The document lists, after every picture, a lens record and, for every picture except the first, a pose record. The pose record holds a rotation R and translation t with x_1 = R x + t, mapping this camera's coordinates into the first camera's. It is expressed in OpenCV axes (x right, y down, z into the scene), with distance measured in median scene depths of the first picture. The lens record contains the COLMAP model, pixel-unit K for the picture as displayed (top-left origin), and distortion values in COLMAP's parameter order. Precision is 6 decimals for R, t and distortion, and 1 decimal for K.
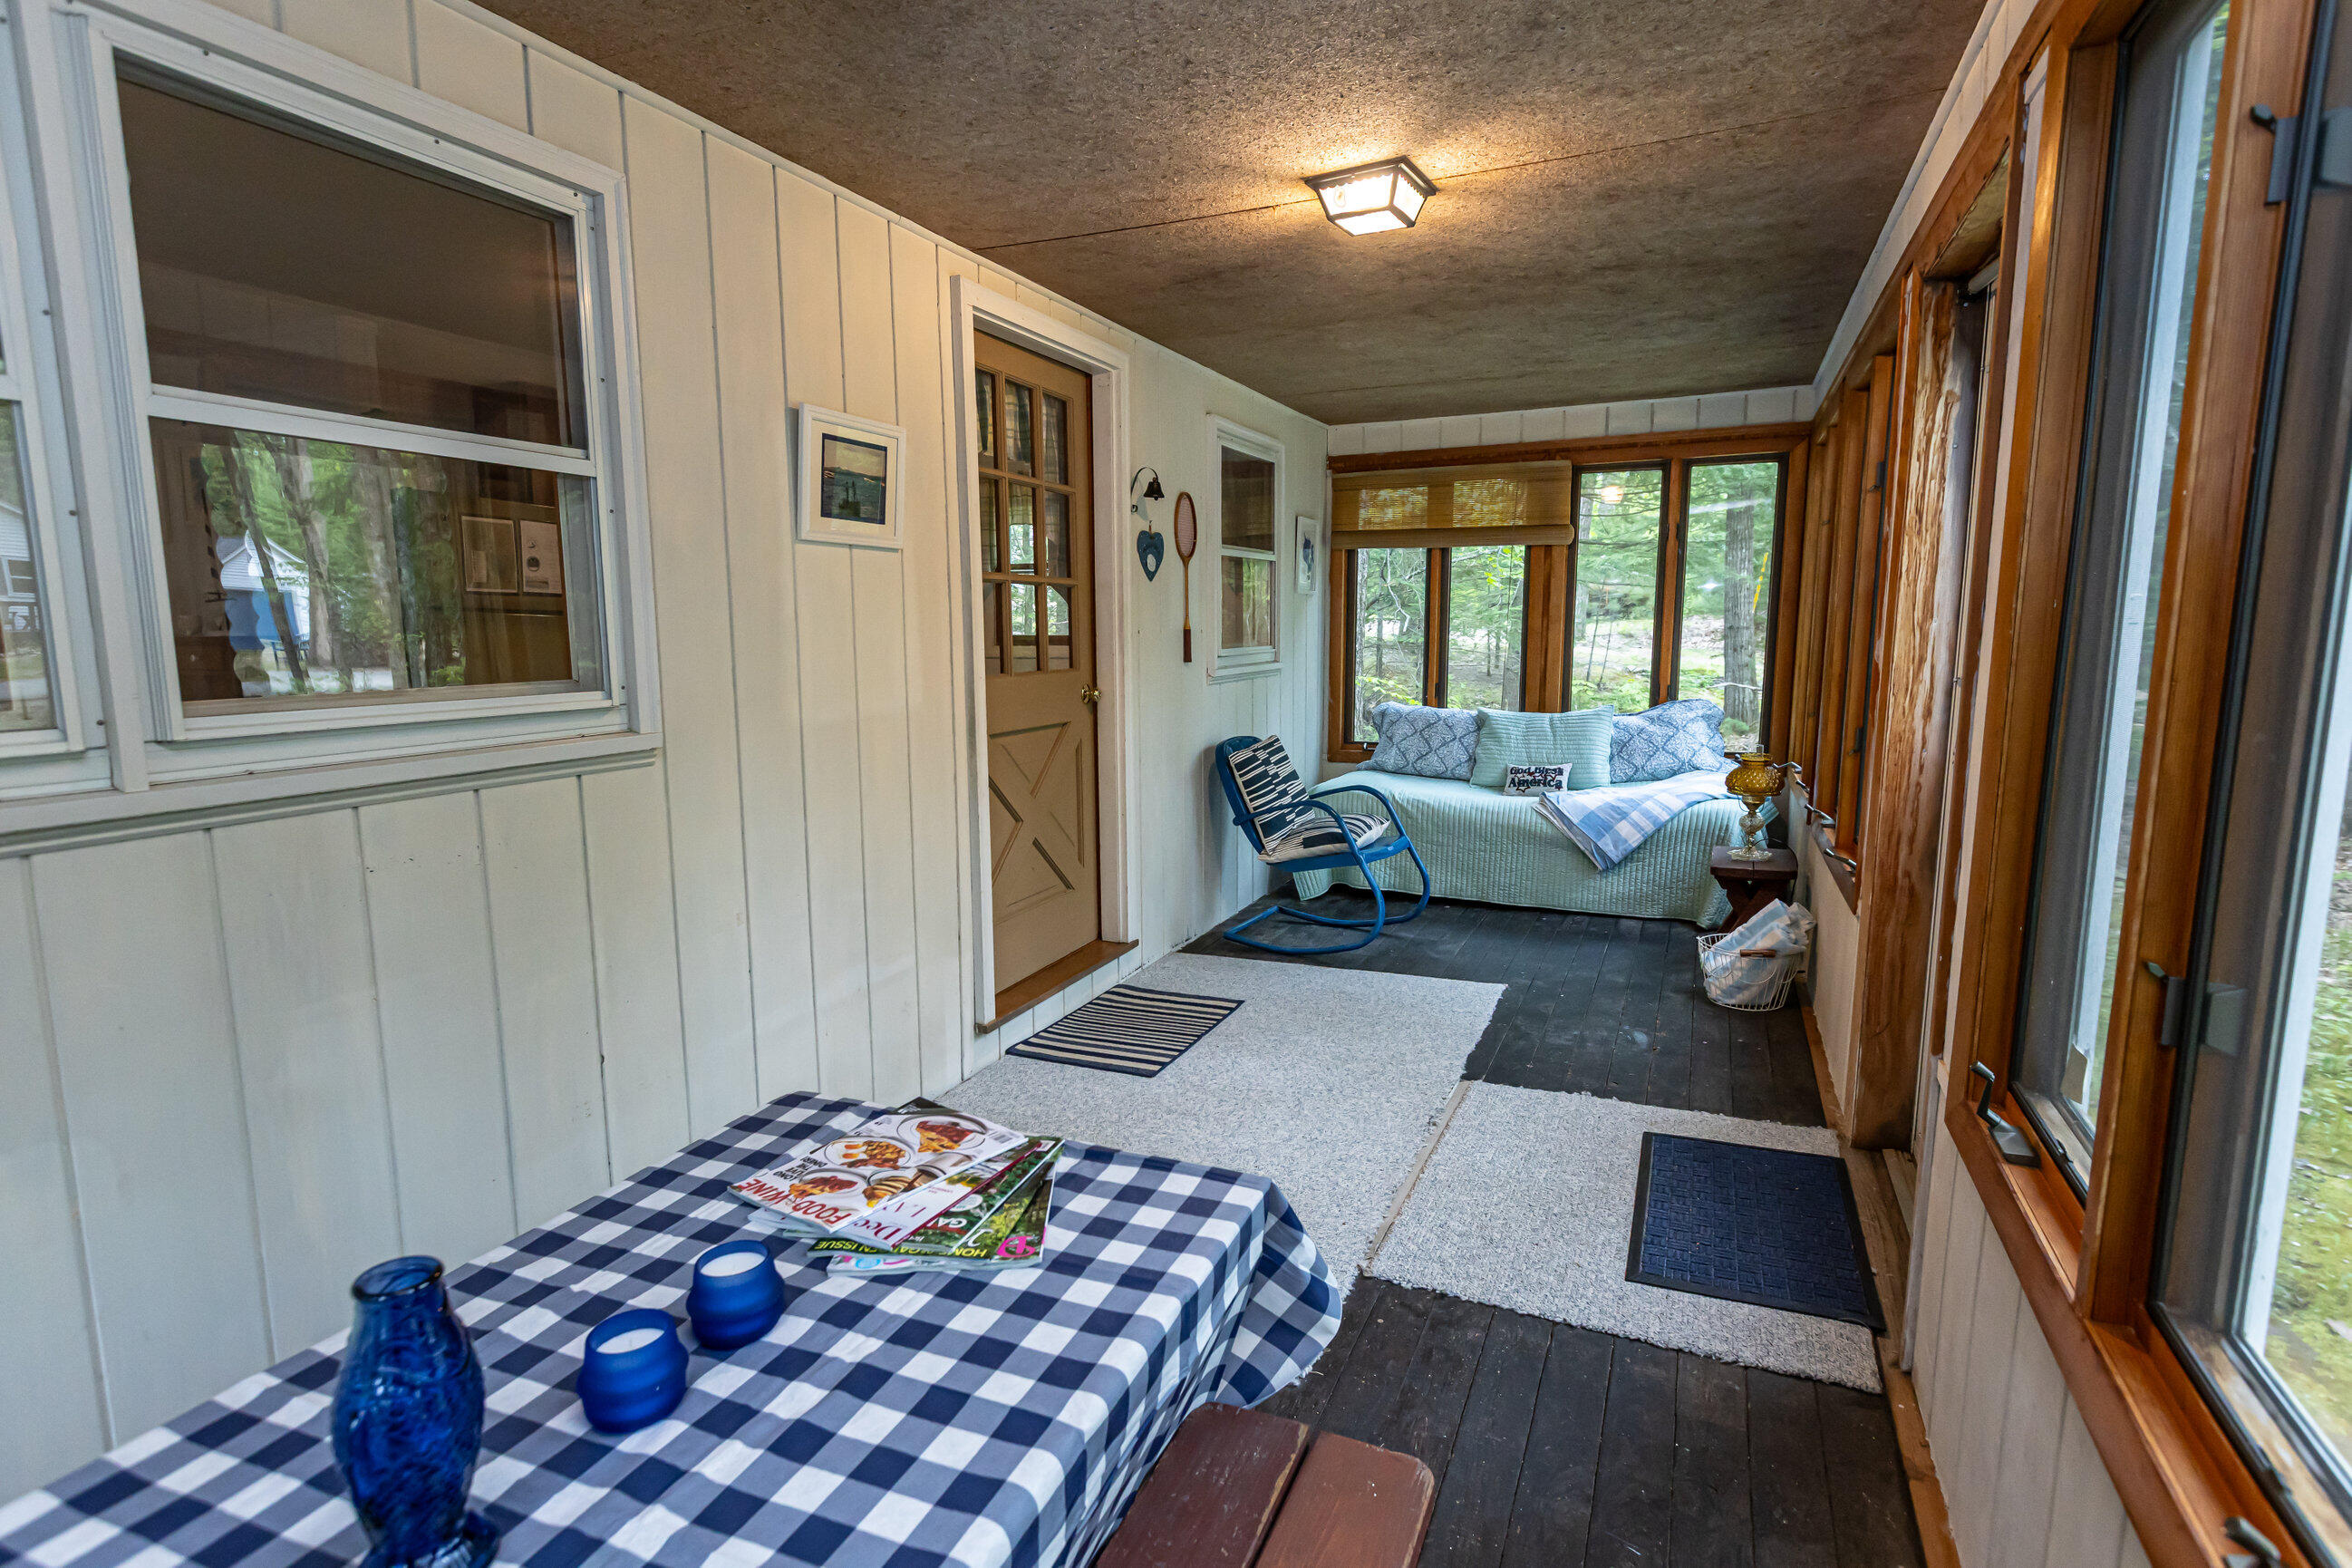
lens RADIAL K [[1200.9, 0, 1163.3], [0, 1200.9, 780.8], [0, 0, 1]] dist [-0.003552, -0.000891]
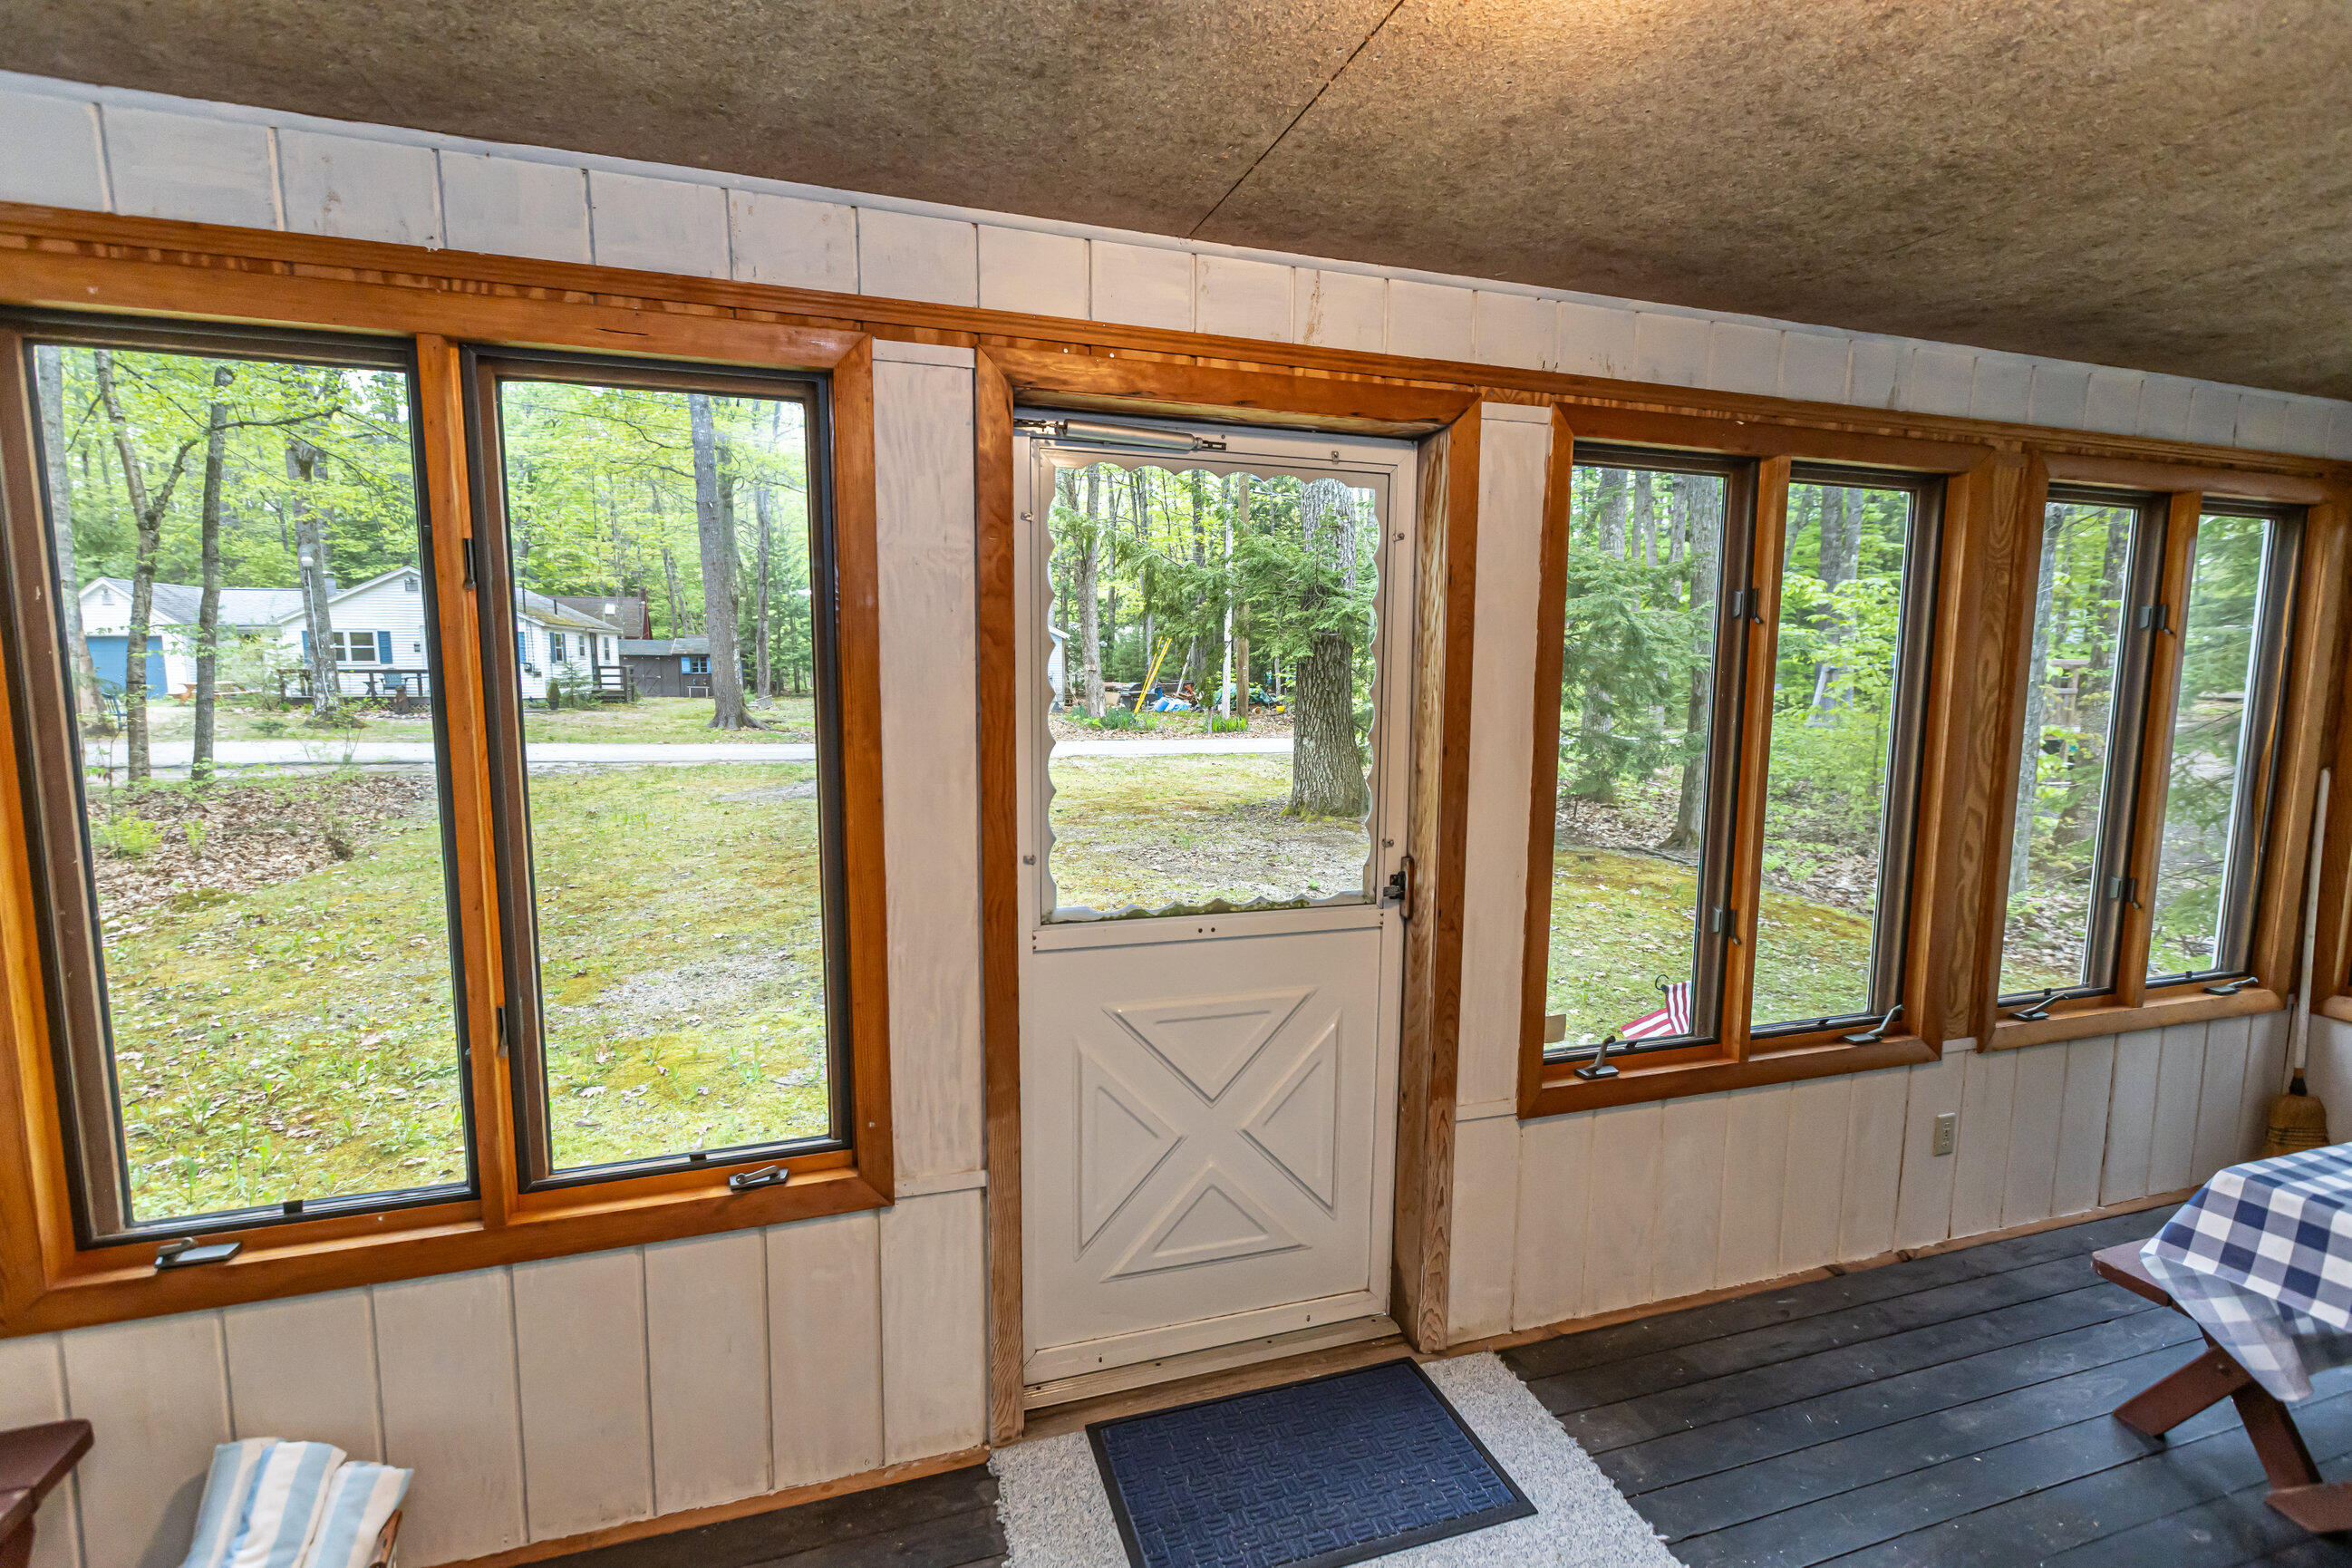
lens RADIAL K [[1052.9, 0, 1173.2], [0, 1052.9, 781.7], [0, 0, 1]] dist [0.003404, -0.000463]
pose [[-0.662859, -0.083669, 0.744054, 0.006073], [0.100347, 0.974845, 0.199018, -0.136774], [-0.741989, 0.206584, -0.637789, 0.676739]]
